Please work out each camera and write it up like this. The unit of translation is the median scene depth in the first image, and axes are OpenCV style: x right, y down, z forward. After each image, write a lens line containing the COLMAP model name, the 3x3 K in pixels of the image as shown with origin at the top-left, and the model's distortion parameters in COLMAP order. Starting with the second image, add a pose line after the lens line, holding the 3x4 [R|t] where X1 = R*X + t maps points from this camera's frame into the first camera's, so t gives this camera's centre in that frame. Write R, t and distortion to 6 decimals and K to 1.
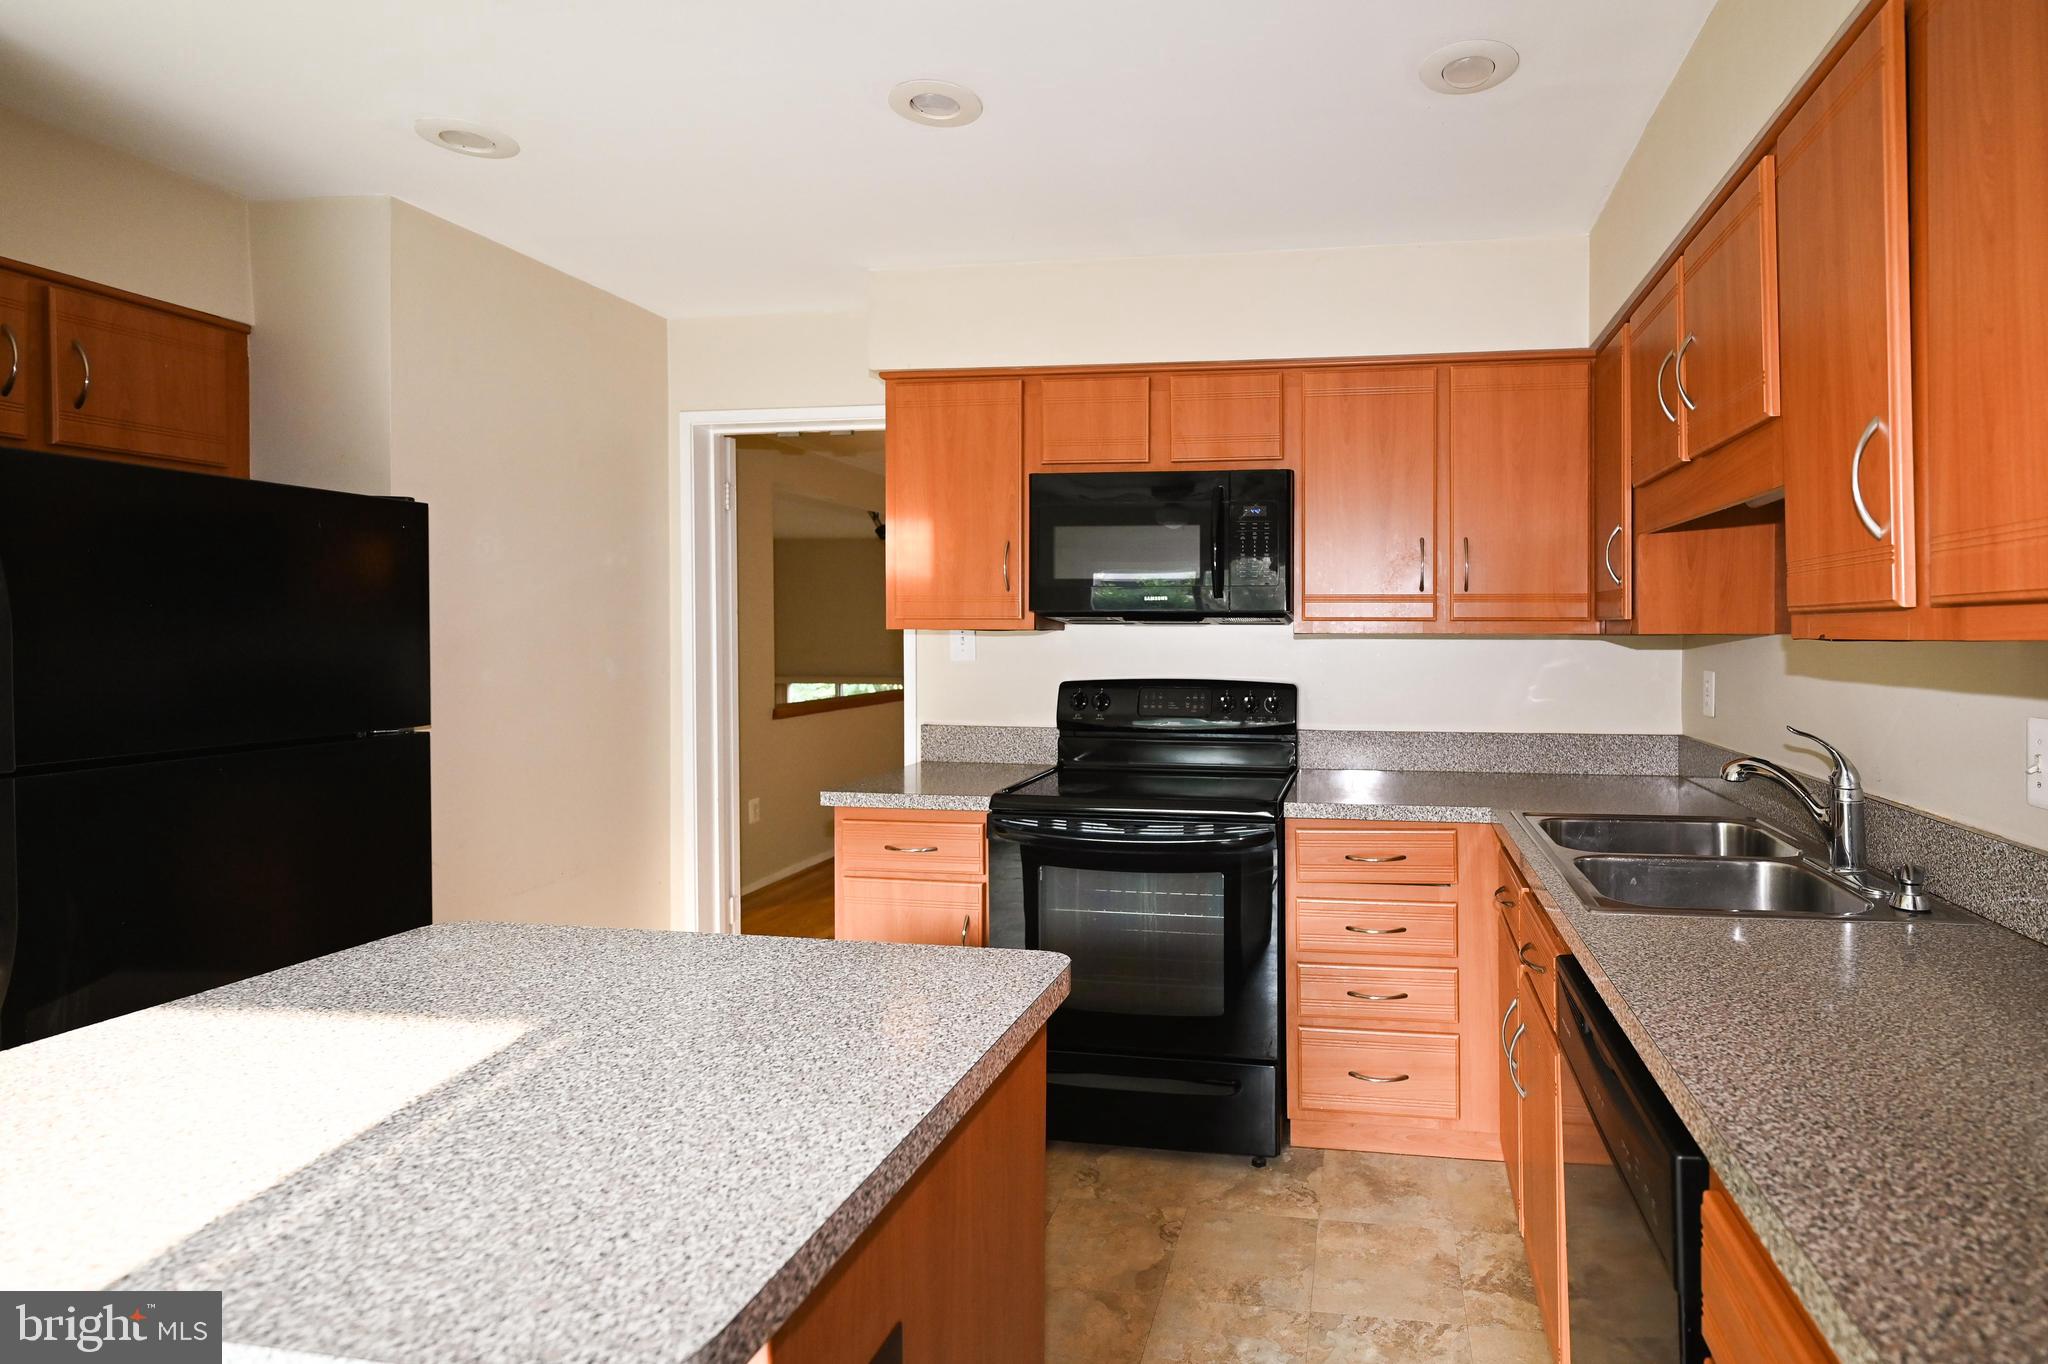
lens RADIAL K [[1021.3, 0, 1117.9], [0, 1021.3, 632.0], [0, 0, 1]] dist [-0.001583, 0.000019]
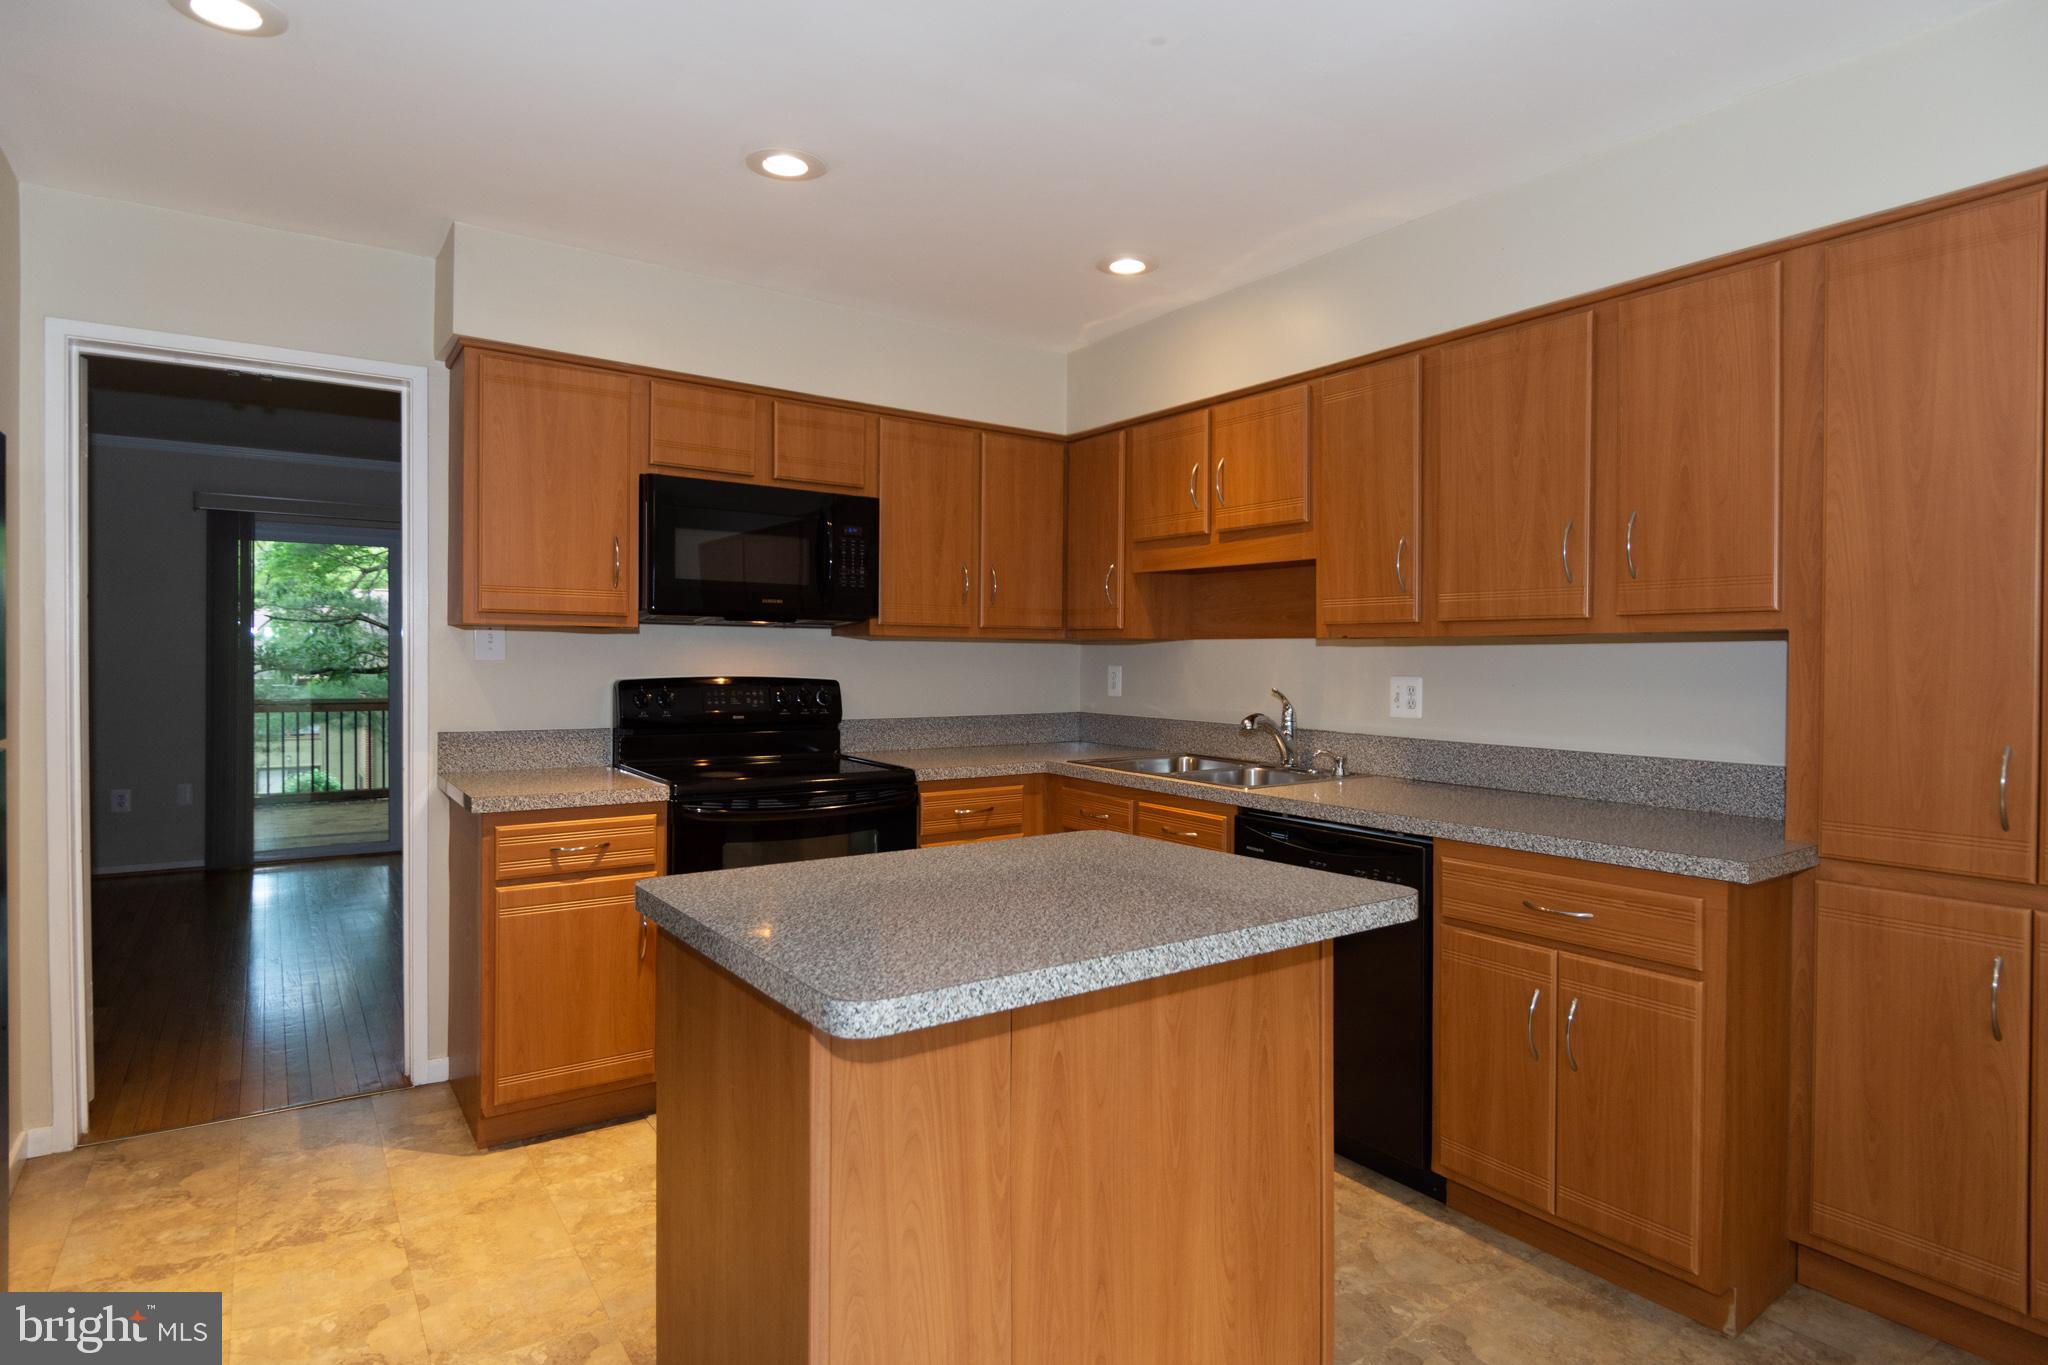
lens RADIAL K [[1100.9, 0, 1046.7], [0, 1100.9, 674.9], [0, 0, 1]] dist [0.004236, -0.014487]
pose [[0.720098, -0.004880, 0.693855, -0.567741], [-0.009787, 0.999804, 0.017189, 0.023365], [-0.693803, -0.019168, 0.719909, -0.065976]]
